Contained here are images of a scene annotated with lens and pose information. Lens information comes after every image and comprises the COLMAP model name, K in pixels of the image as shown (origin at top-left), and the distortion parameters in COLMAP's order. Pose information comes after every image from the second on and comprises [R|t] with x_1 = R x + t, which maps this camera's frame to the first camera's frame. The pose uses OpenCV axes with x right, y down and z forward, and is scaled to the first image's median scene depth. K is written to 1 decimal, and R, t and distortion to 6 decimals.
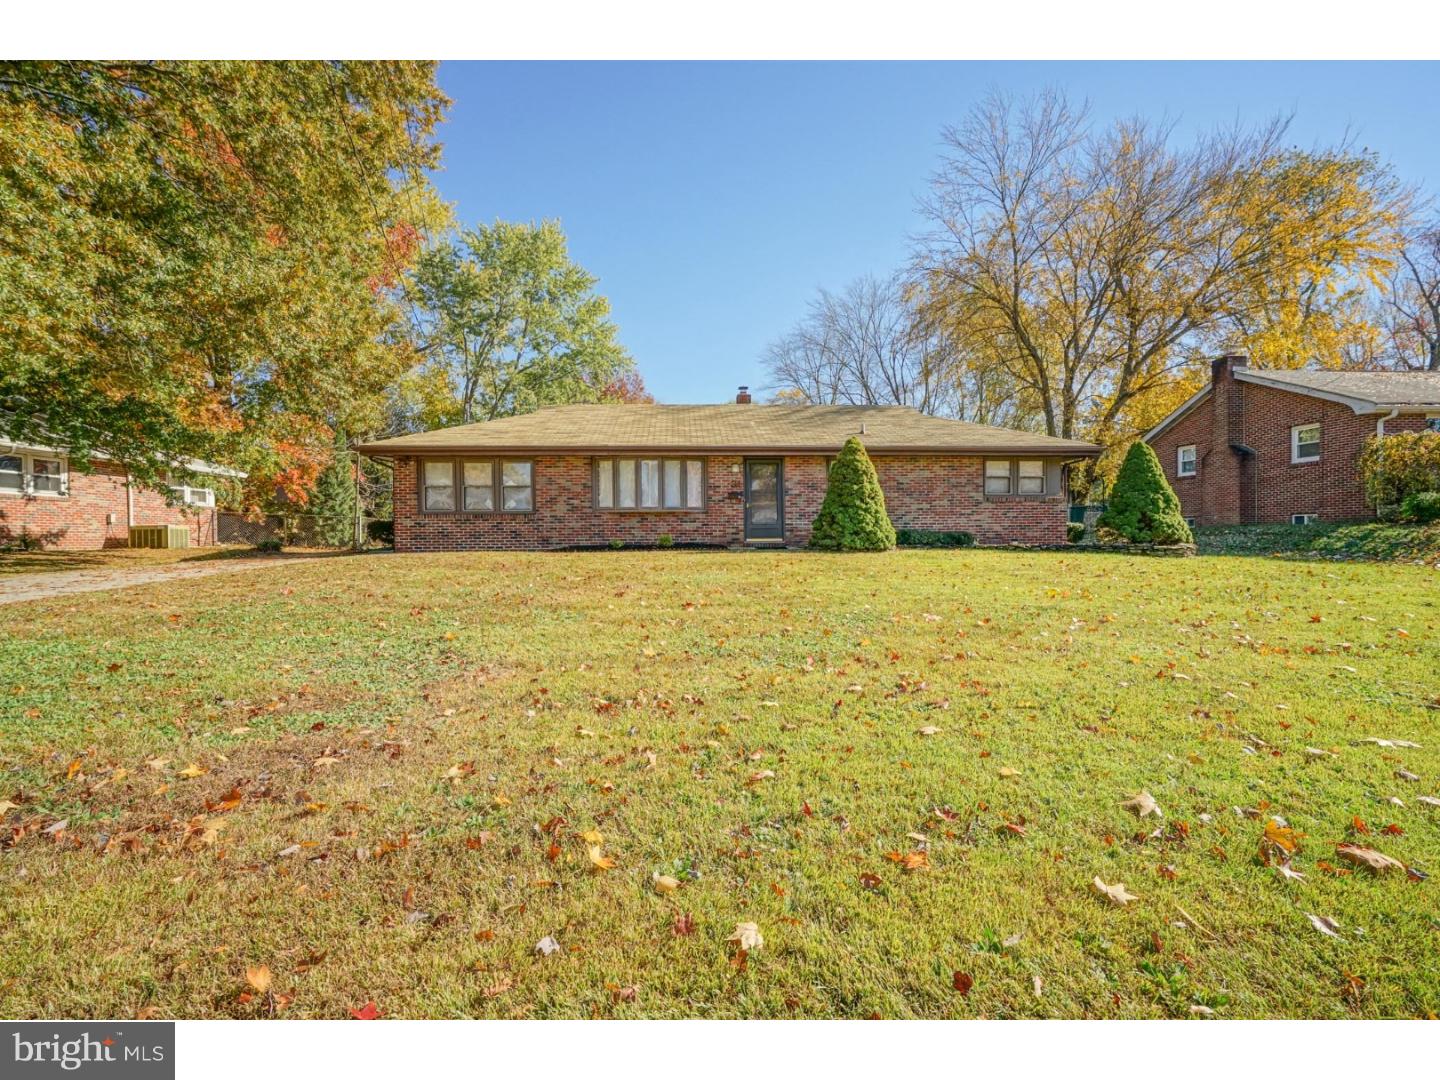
lens RADIAL K [[673.2, 0, 718.9], [0, 673.2, 546.7], [0, 0, 1]] dist [-0.006703, 0.002975]
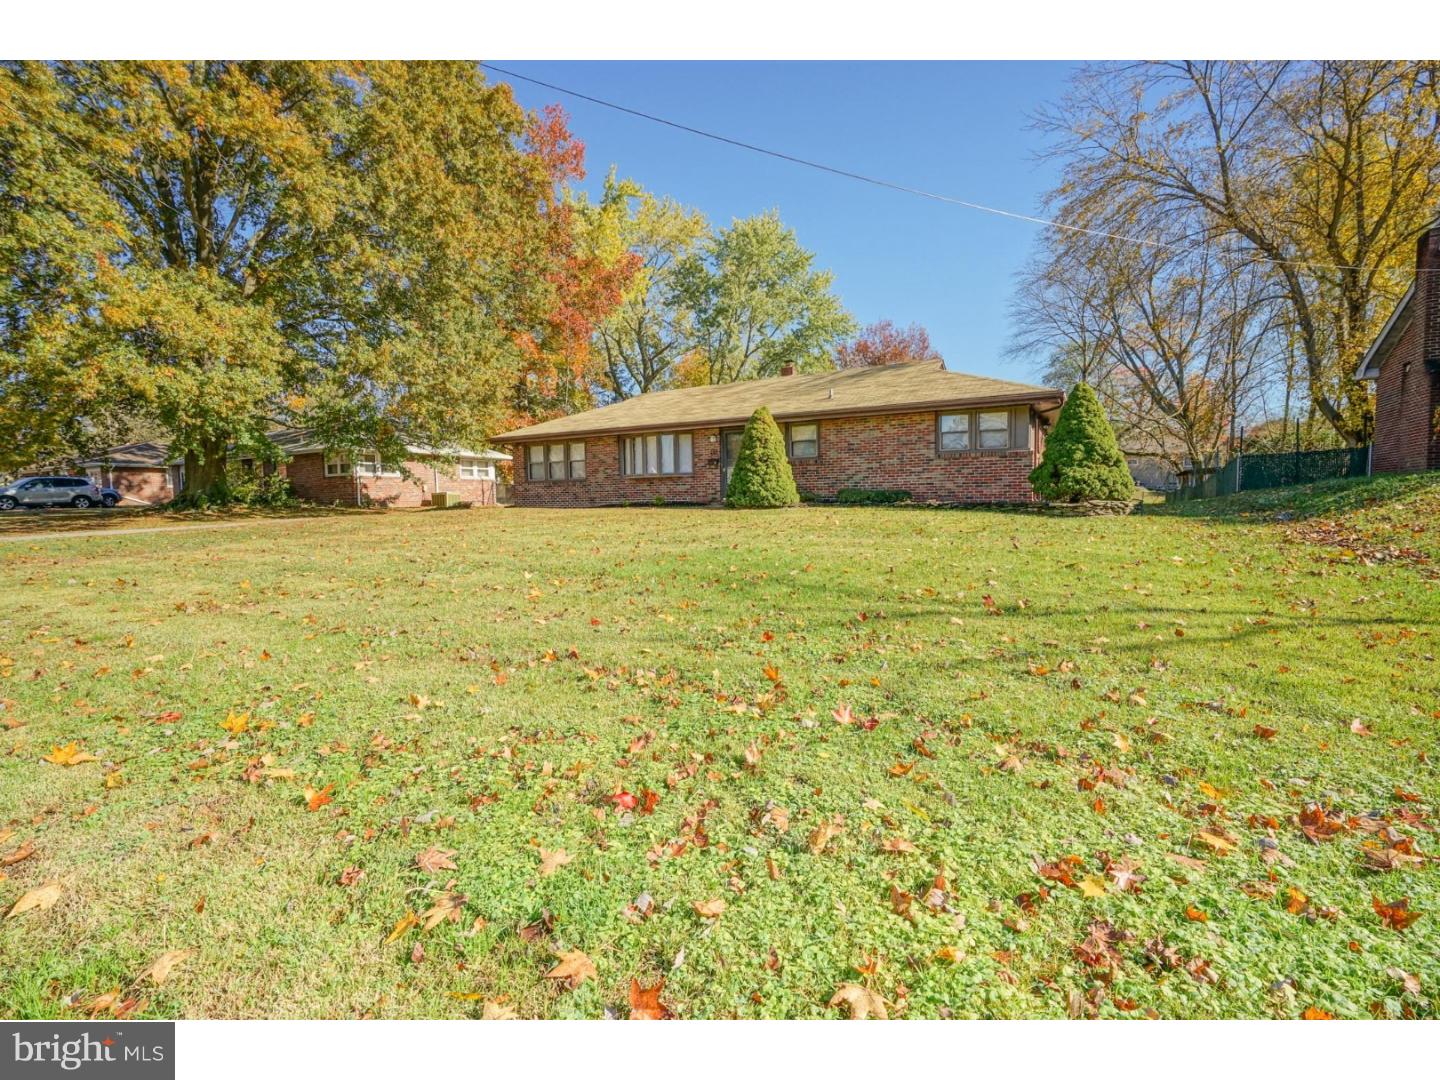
lens RADIAL K [[673.2, 0, 710.6], [0, 673.2, 537.5], [0, 0, 1]] dist [-0.006703, 0.002975]
pose [[0.827409, 0.027257, -0.560937, 0.693976], [-0.003428, 0.999048, 0.043489, 0.005605], [0.561589, -0.034060, 0.826715, 0.011771]]
